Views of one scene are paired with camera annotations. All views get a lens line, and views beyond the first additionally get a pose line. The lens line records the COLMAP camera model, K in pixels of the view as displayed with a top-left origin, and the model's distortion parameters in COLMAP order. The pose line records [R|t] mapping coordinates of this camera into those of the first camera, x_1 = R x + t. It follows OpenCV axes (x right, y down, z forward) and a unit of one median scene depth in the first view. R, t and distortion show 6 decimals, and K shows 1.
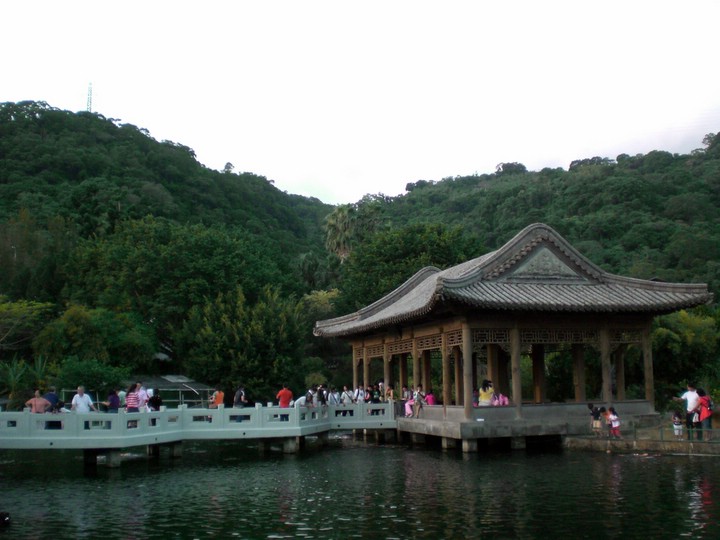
lens RADIAL K [[780.4, 0, 360.0], [0, 780.4, 270.0], [0, 0, 1]] dist [-0.108653, -0.004198]
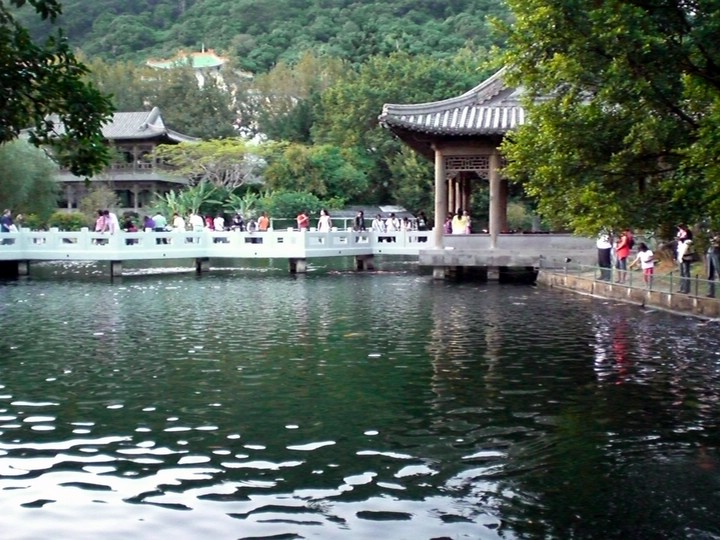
lens RADIAL K [[780.4, 0, 360.0], [0, 780.4, 270.0], [0, 0, 1]] dist [-0.108653, -0.004198]
pose [[0.892300, 0.042035, -0.449482, 0.431821], [0.054243, 0.978459, 0.199188, 0.013323], [0.448173, -0.202117, 0.870799, 0.061965]]
